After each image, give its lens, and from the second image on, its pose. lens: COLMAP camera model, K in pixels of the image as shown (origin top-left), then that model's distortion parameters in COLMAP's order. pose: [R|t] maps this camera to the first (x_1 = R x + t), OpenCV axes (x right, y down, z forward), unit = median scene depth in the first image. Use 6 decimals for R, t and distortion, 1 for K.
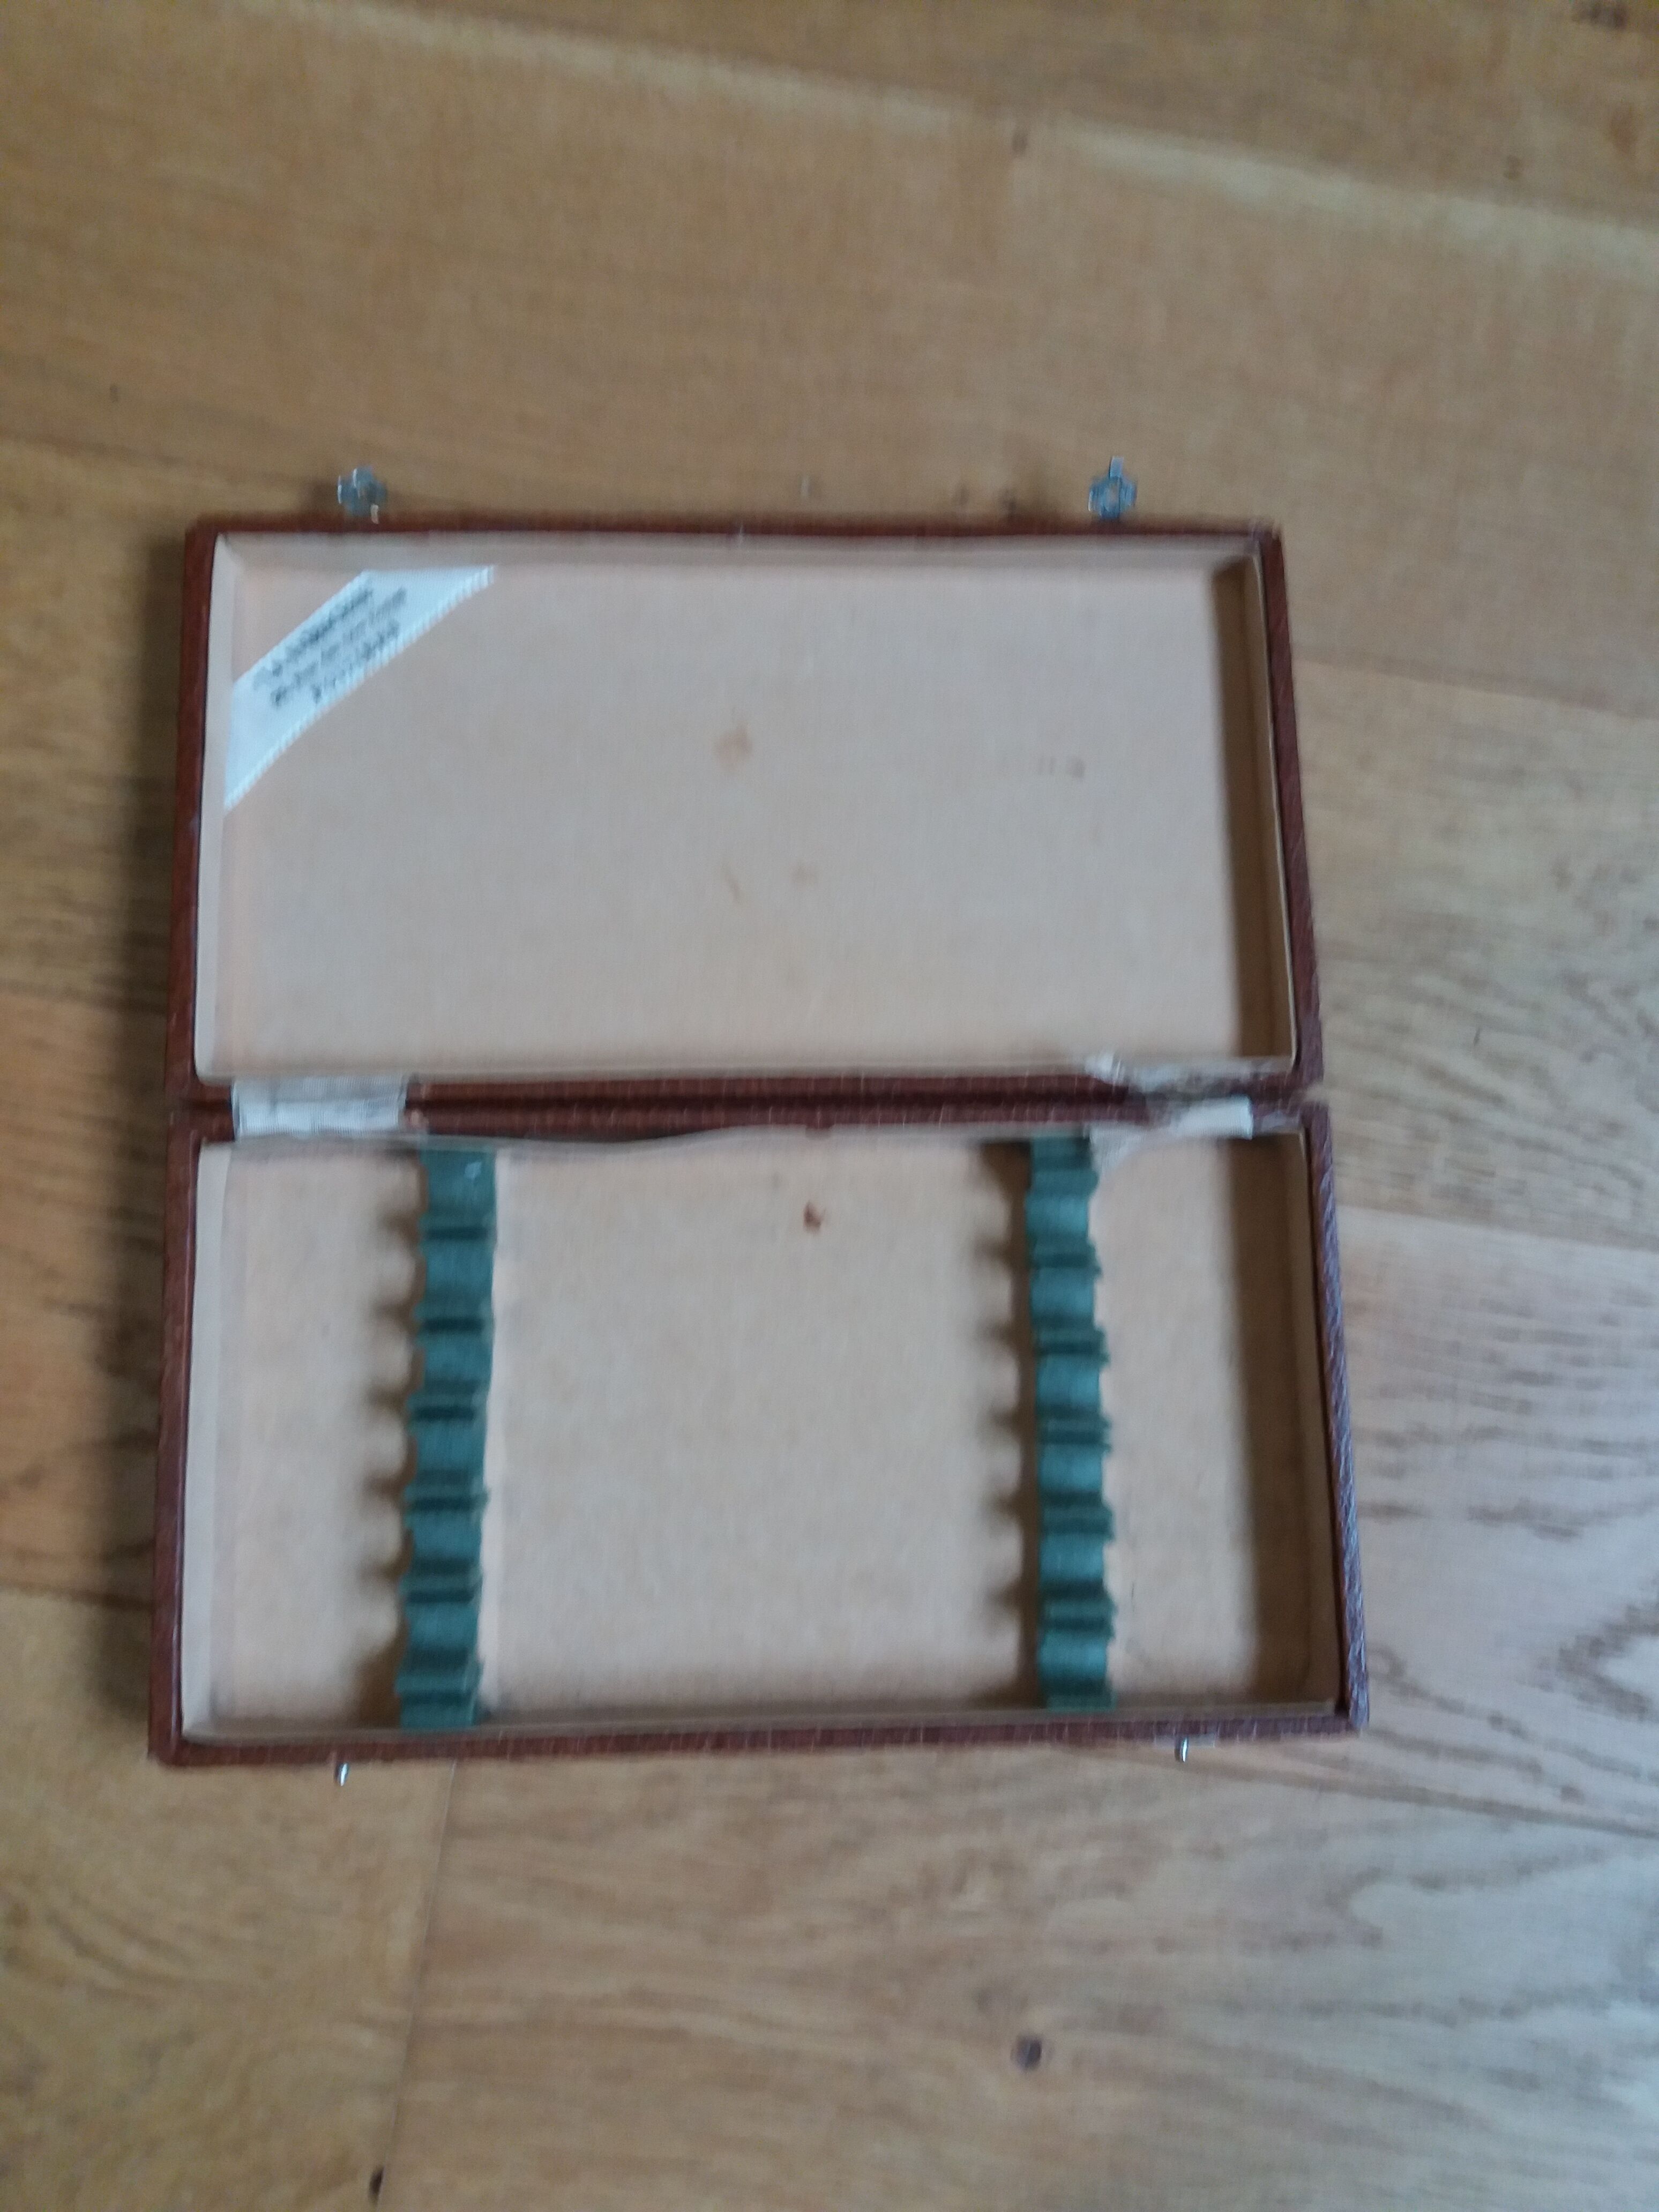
lens RADIAL K [[1821.0, 0, 829.5], [0, 1821.0, 1106.0], [0, 0, 1]] dist [0.069036, -0.119387]
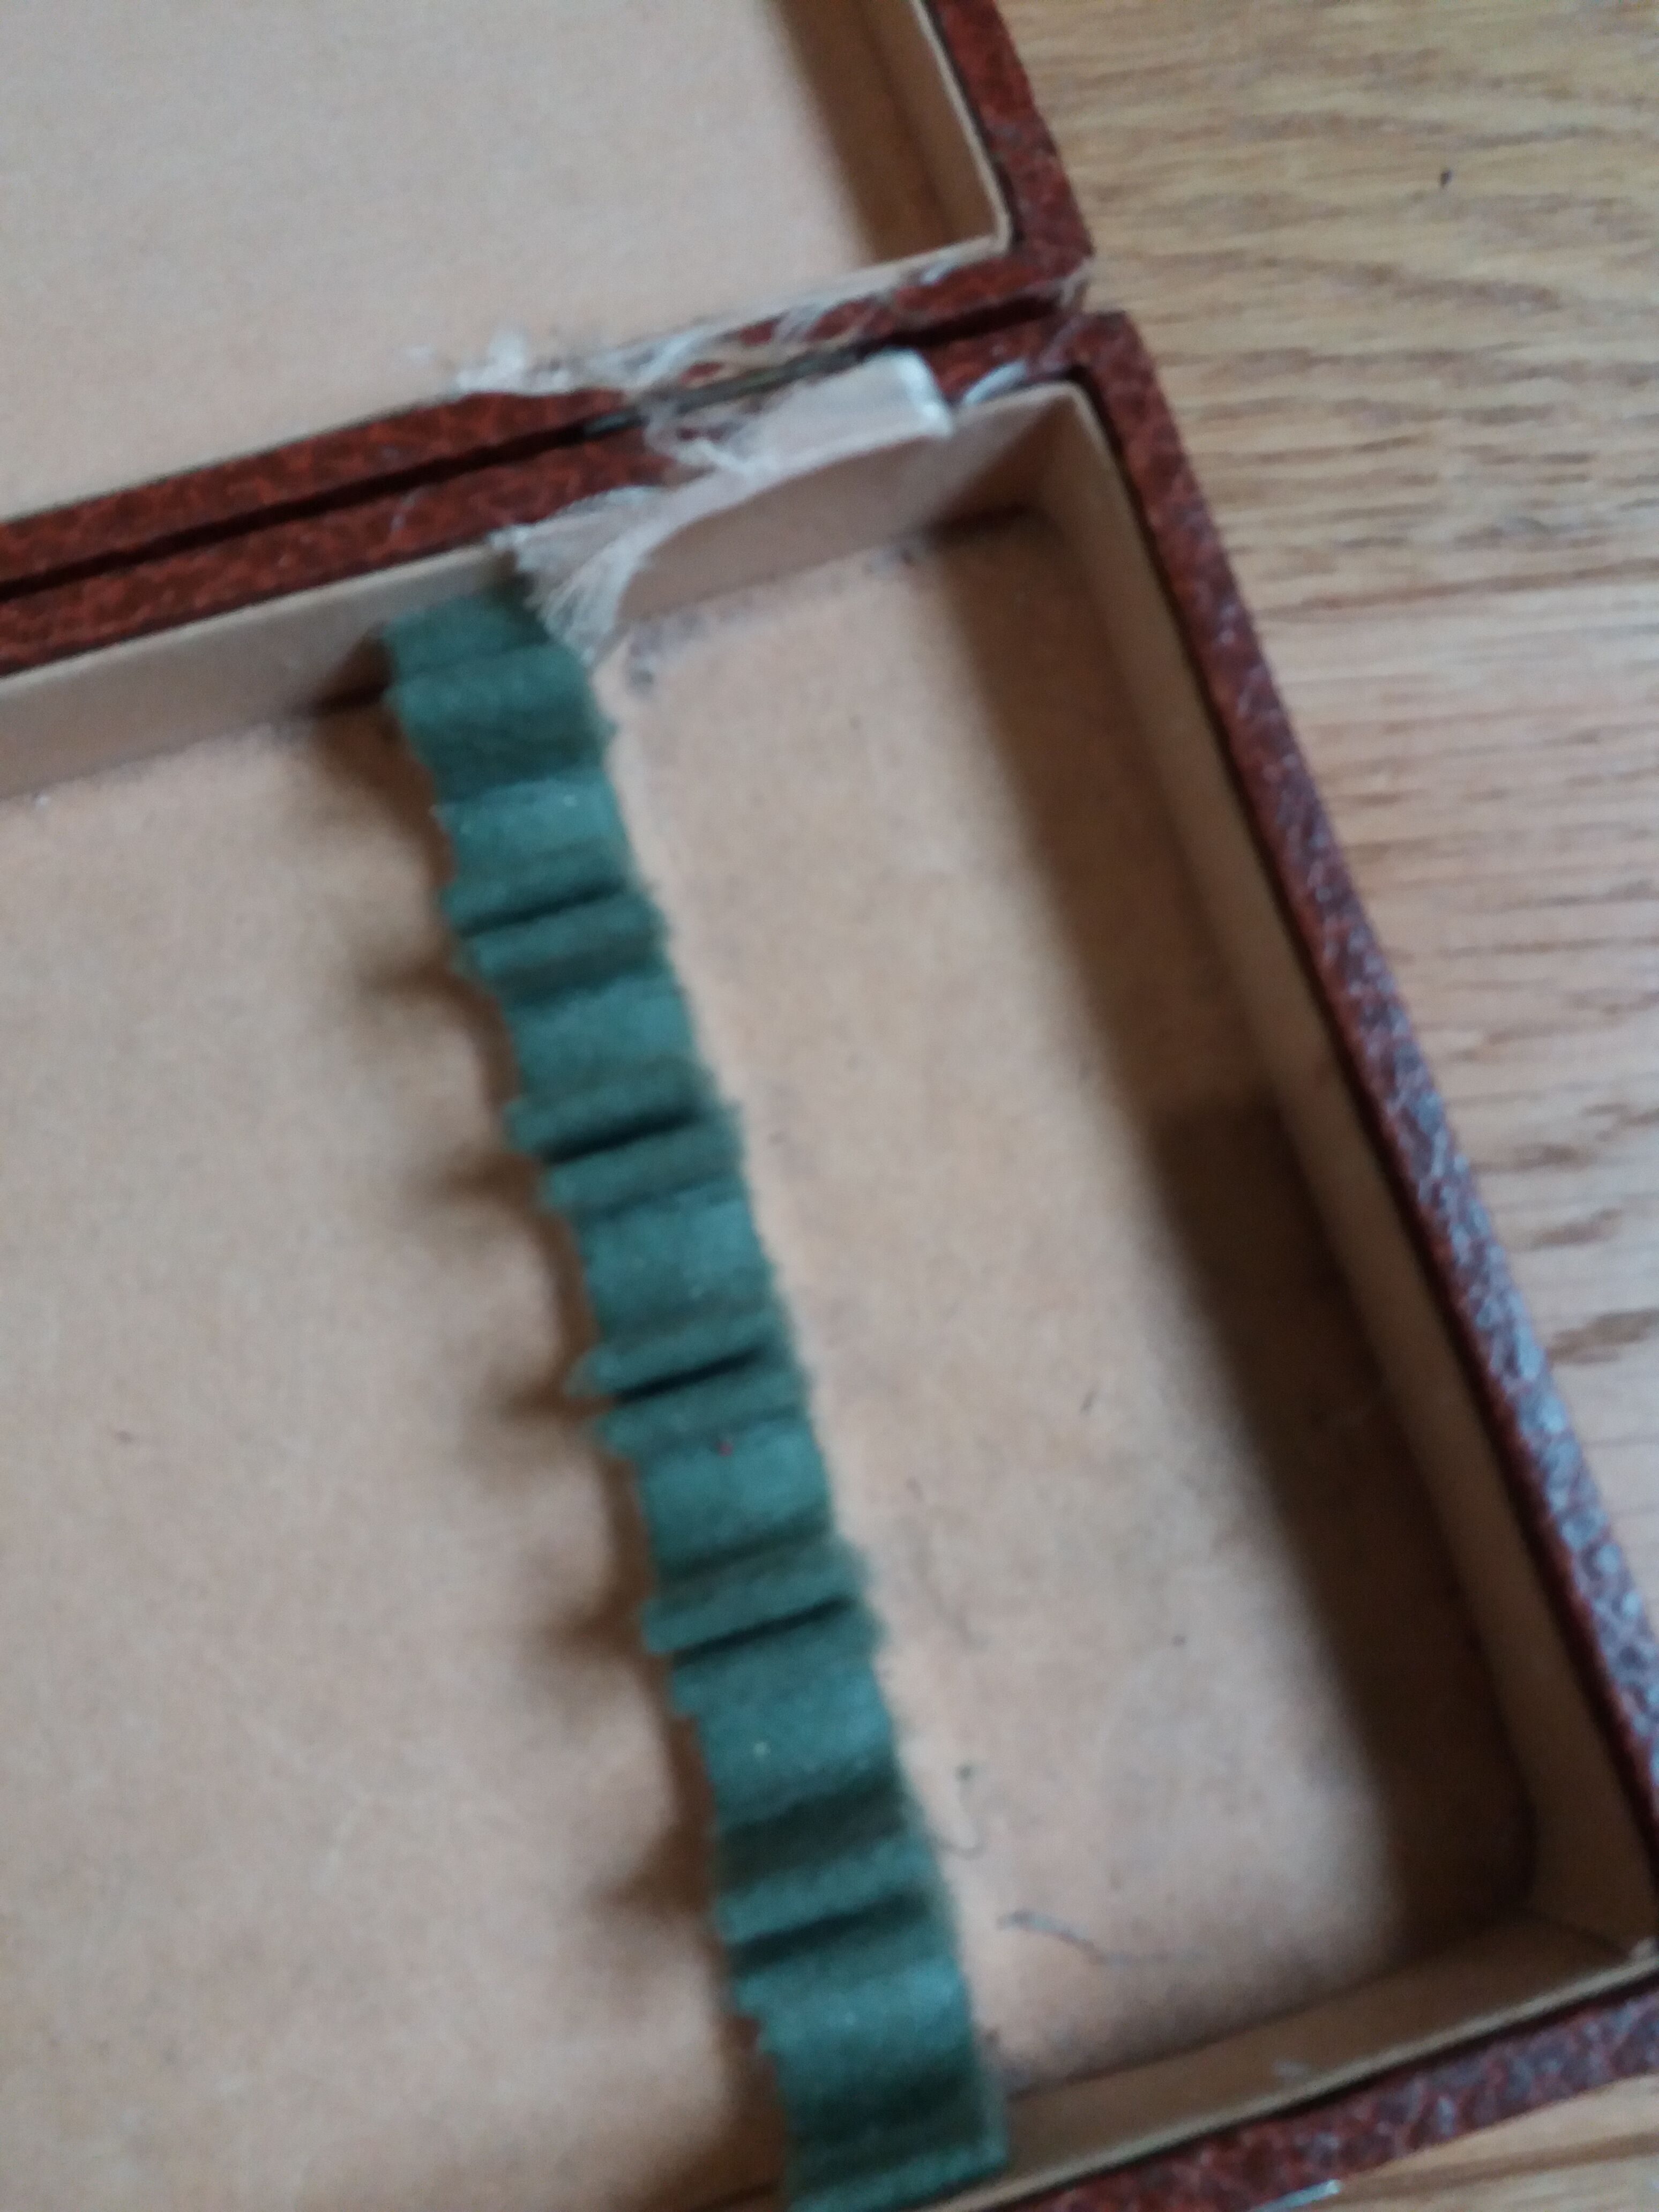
lens RADIAL K [[1811.8, 0, 903.9], [0, 1811.8, 1159.0], [0, 0, 1]] dist [0.041729, -0.100665]
pose [[0.959221, -0.276721, 0.057621, 0.159927], [0.279852, 0.958408, -0.056018, 0.168632], [-0.039723, 0.069859, 0.996766, 0.643665]]
